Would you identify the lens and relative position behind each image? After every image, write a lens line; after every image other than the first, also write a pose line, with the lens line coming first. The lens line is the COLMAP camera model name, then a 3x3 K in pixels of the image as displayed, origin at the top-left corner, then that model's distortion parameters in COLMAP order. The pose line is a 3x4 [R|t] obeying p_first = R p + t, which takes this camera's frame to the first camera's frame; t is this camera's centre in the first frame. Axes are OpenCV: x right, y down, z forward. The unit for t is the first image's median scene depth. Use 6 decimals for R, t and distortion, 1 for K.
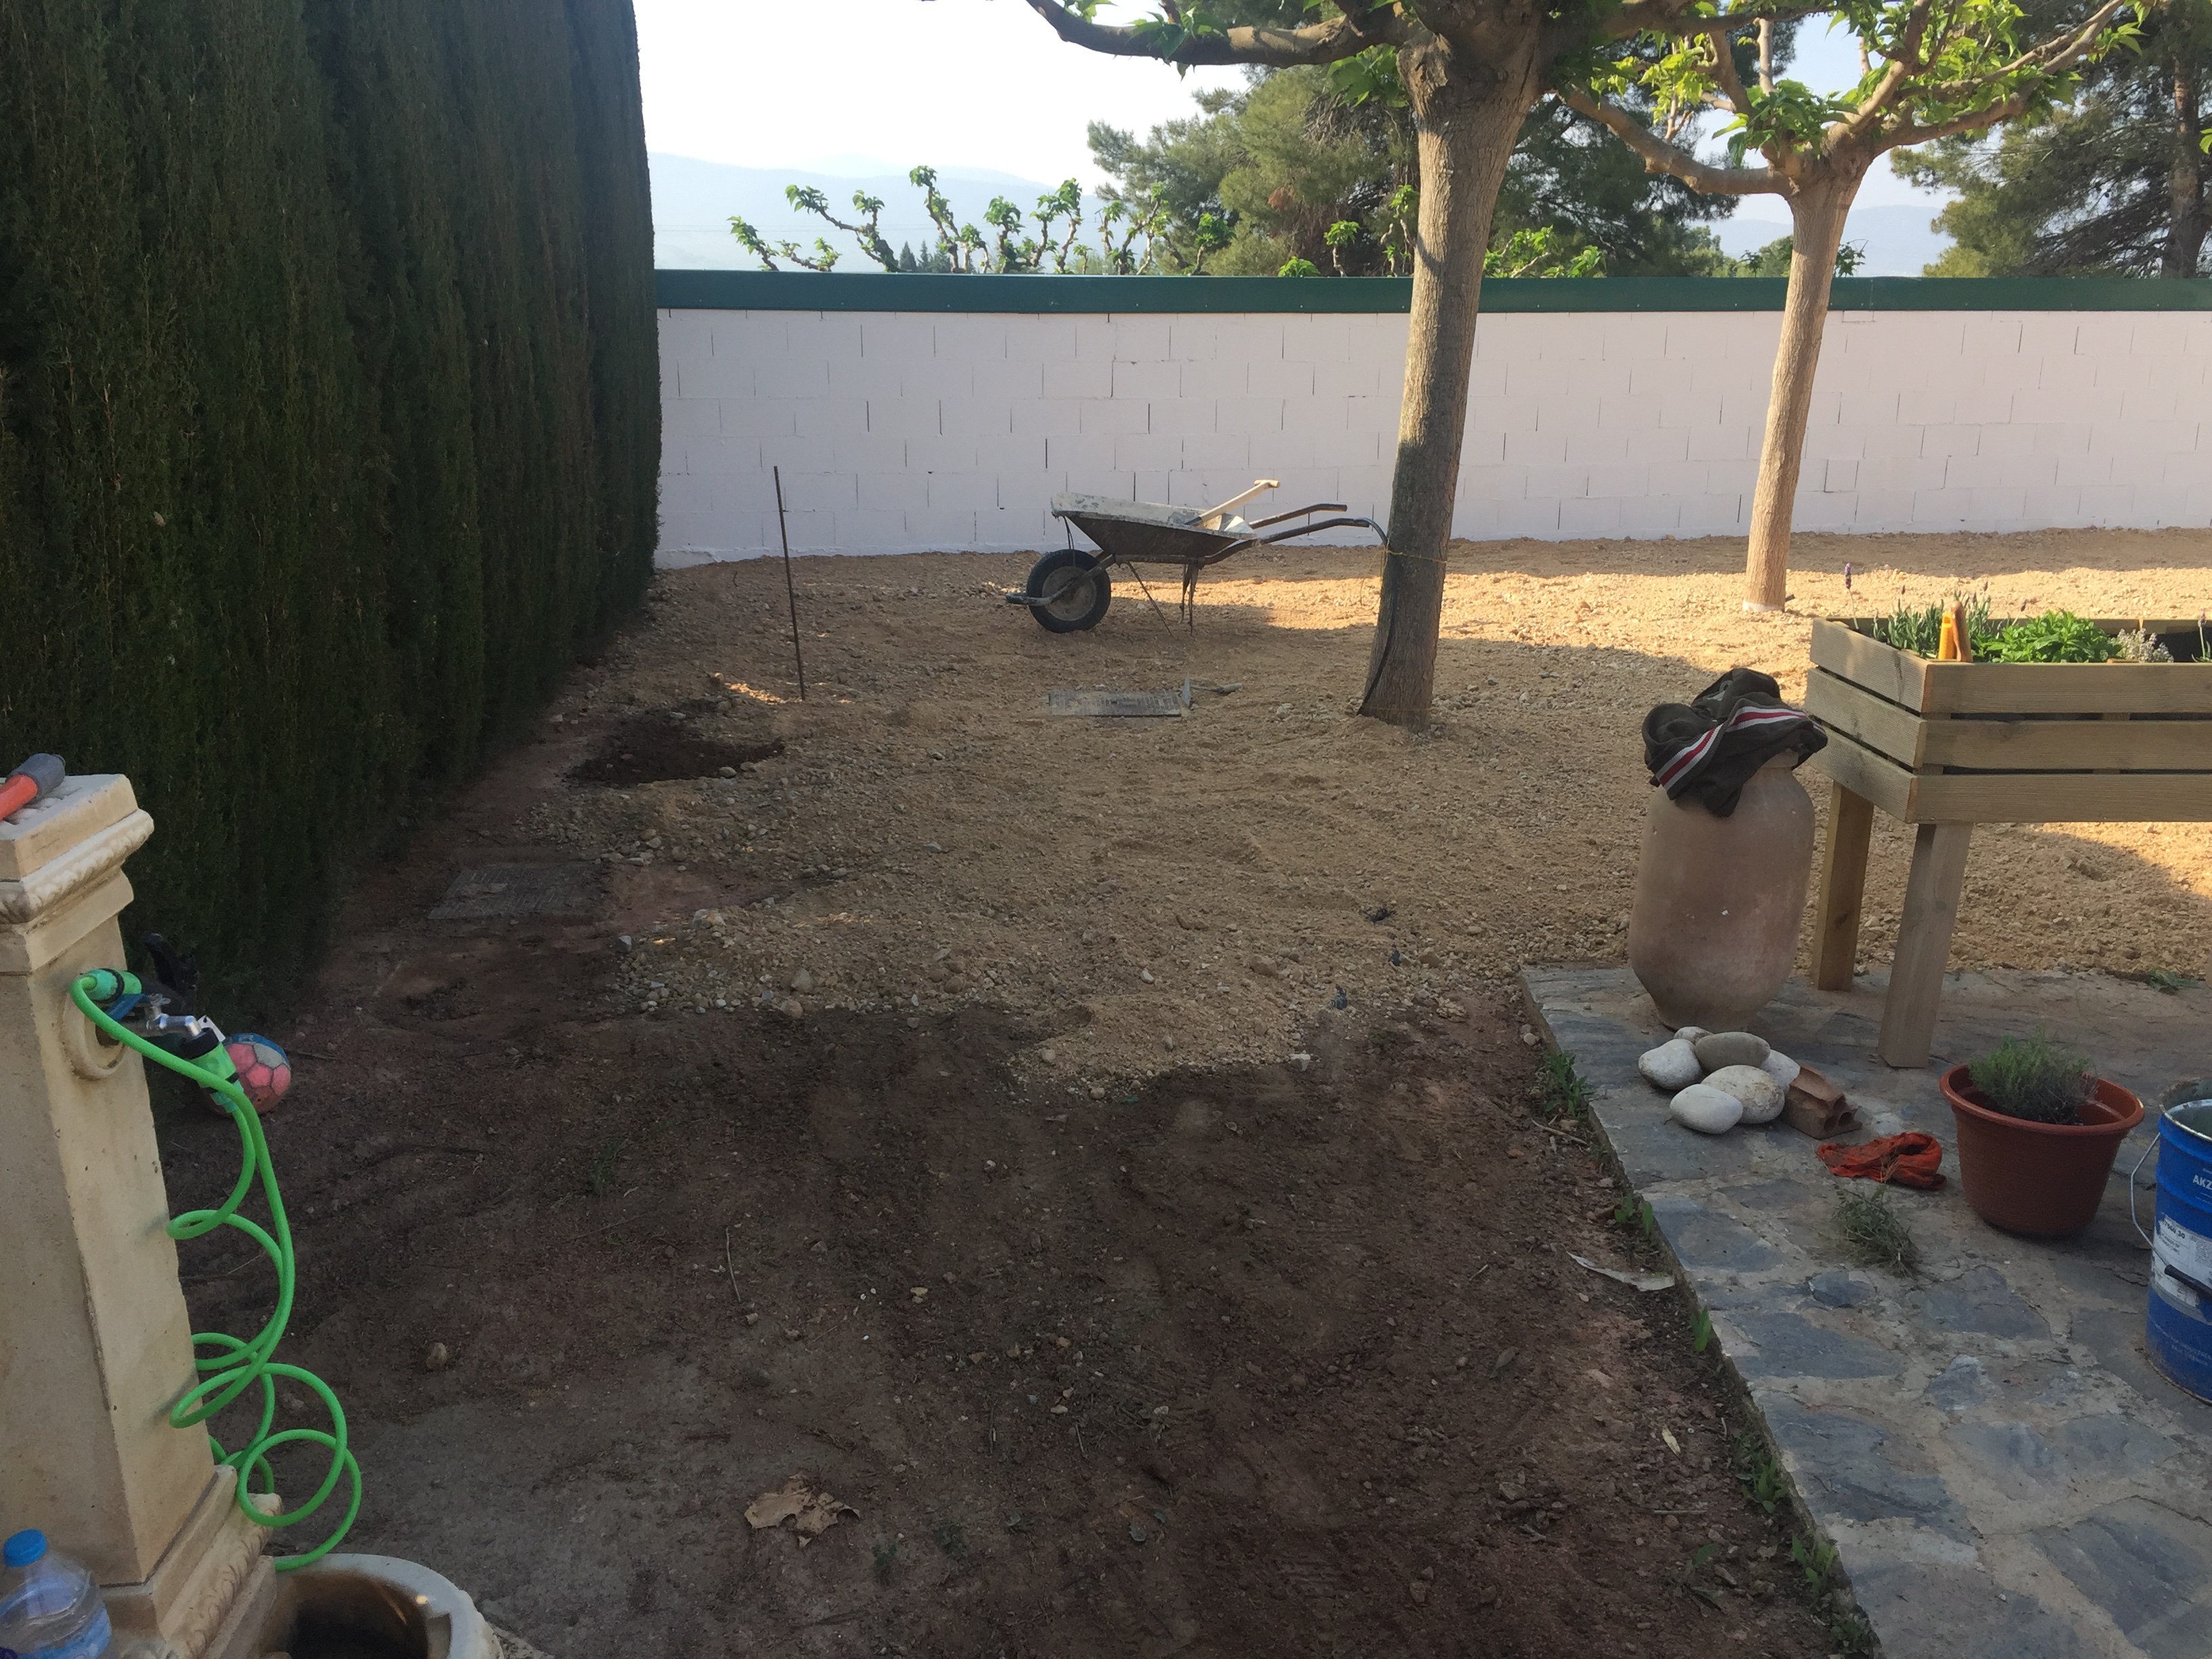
lens RADIAL K [[1807.3, 0, 1106.0], [0, 1807.3, 829.5], [0, 0, 1]] dist [0.070401, -0.107724]
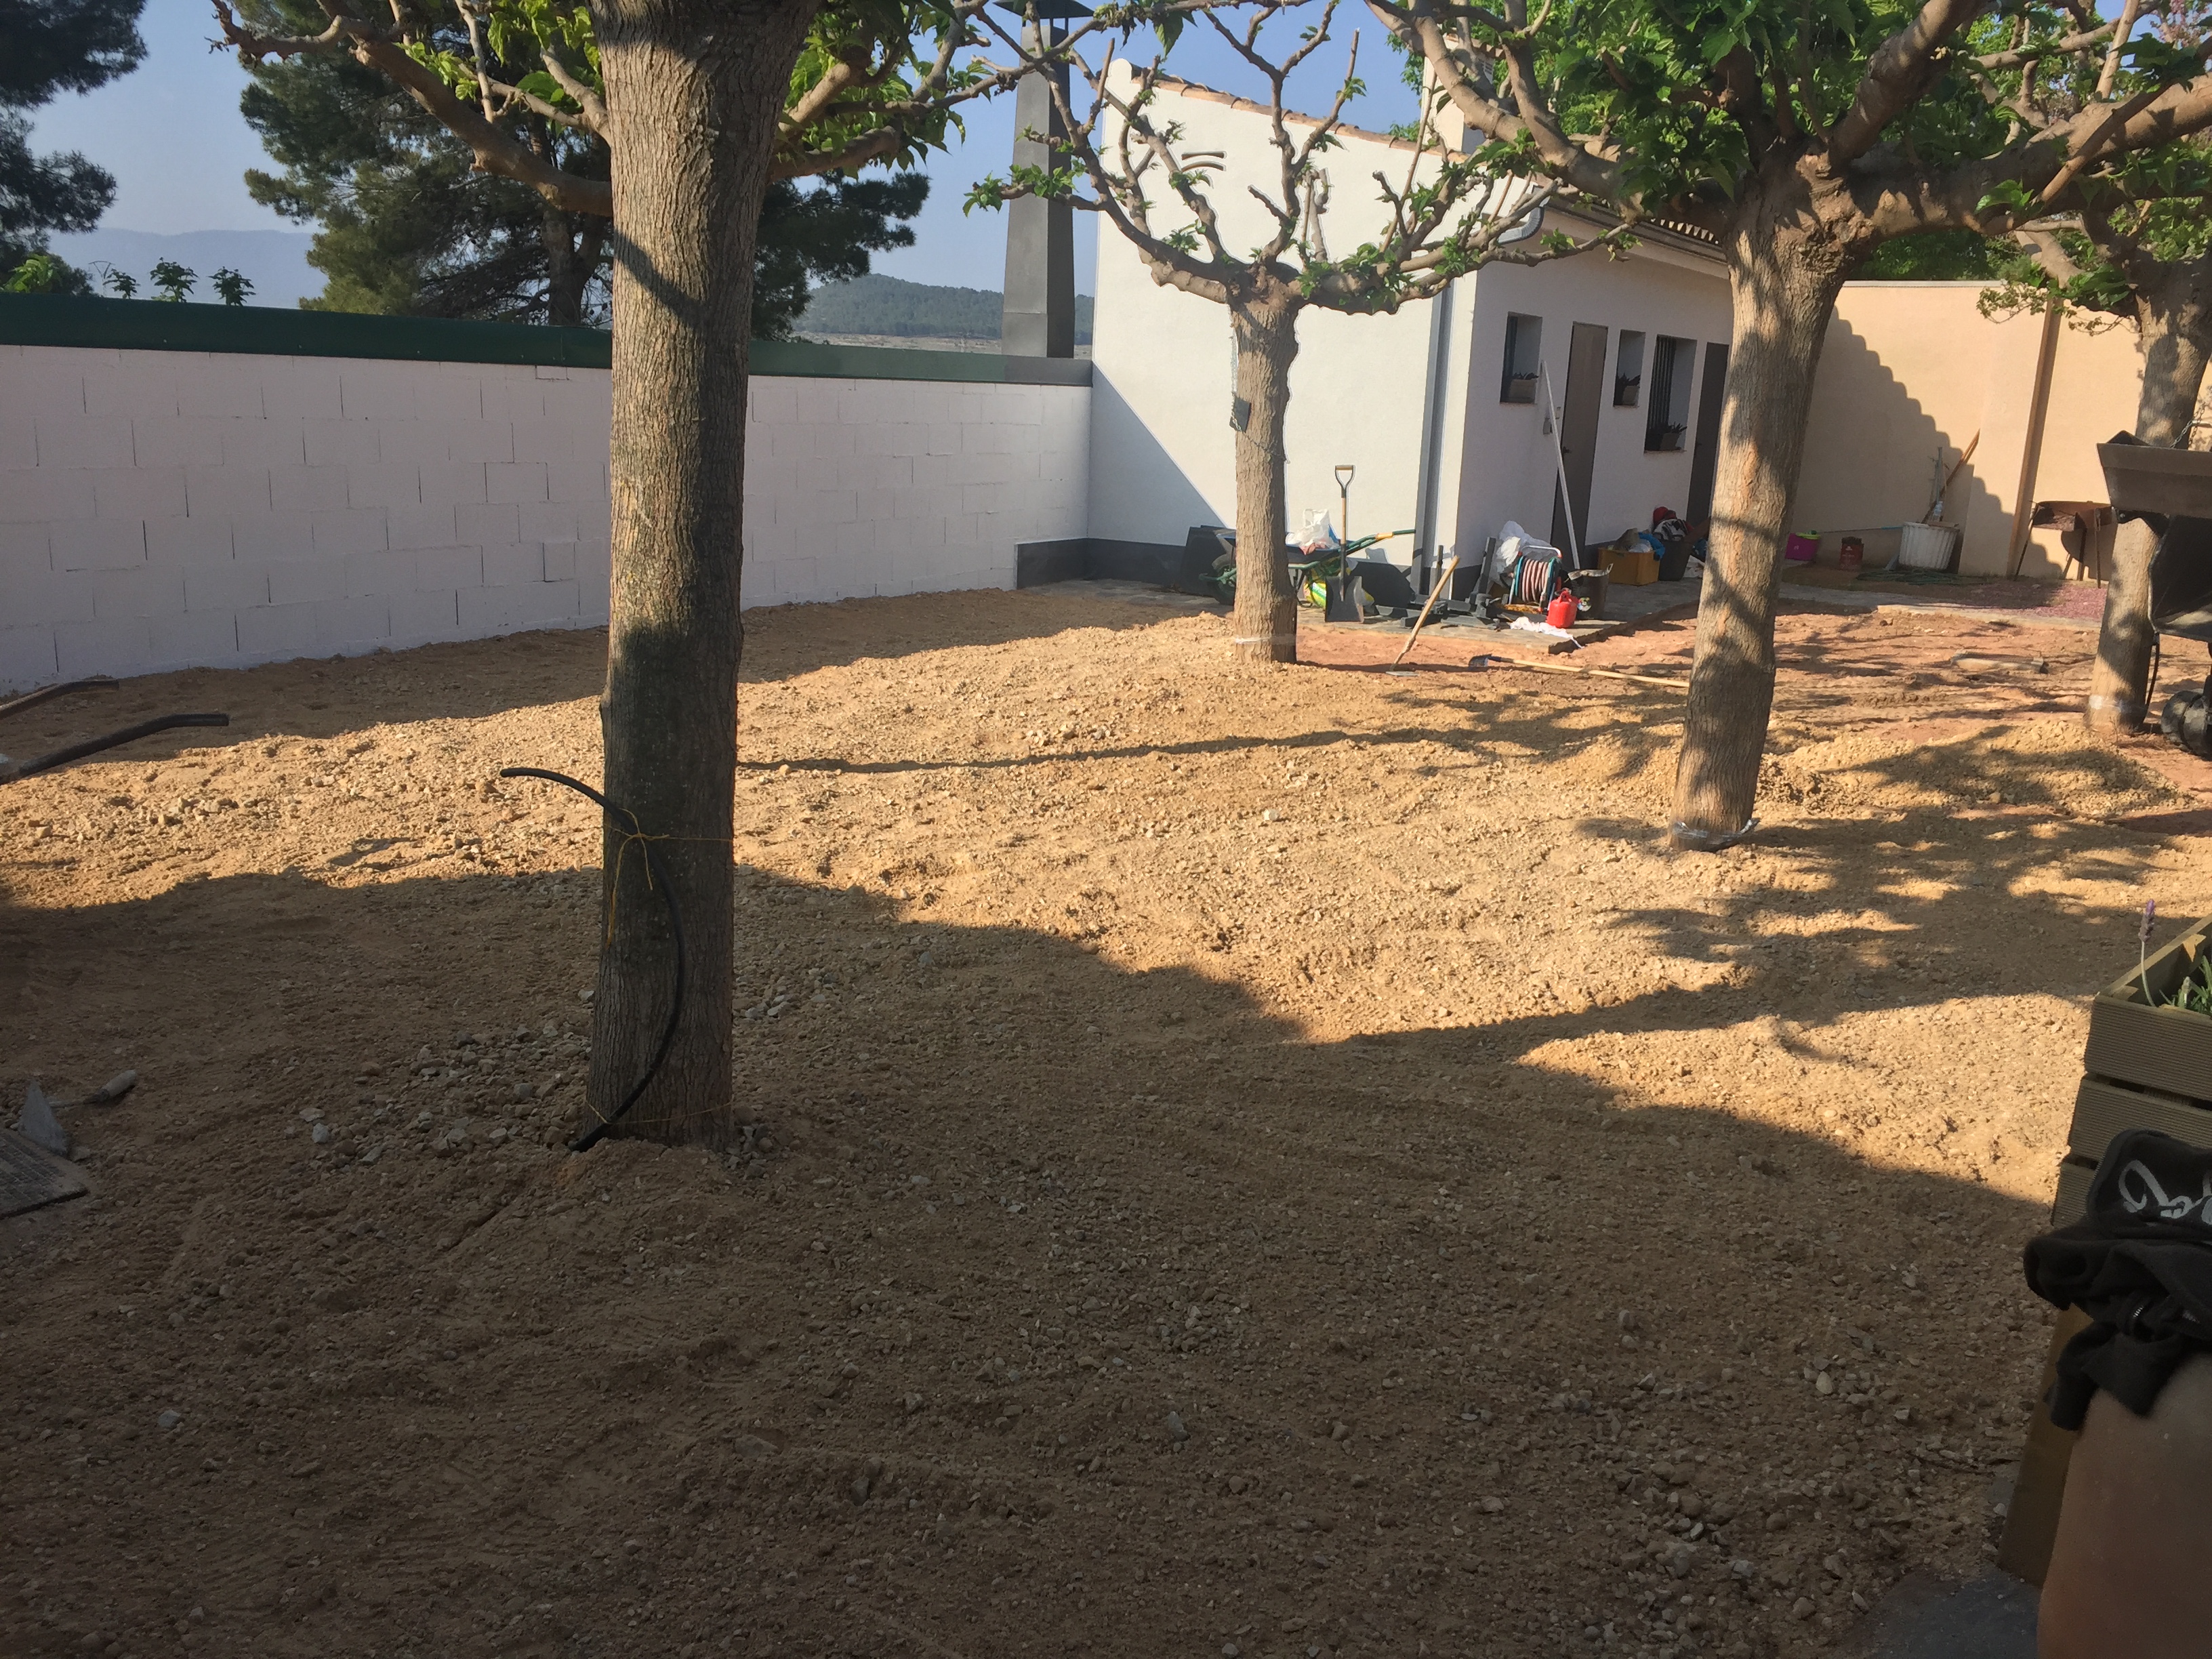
lens RADIAL K [[1807.3, 0, 1106.0], [0, 1807.3, 829.5], [0, 0, 1]] dist [0.070401, -0.107724]
pose [[0.651078, -0.151621, 0.743712, -0.027154], [0.163245, 0.984886, 0.057878, -0.029872], [-0.741248, 0.083724, 0.665990, 0.099867]]
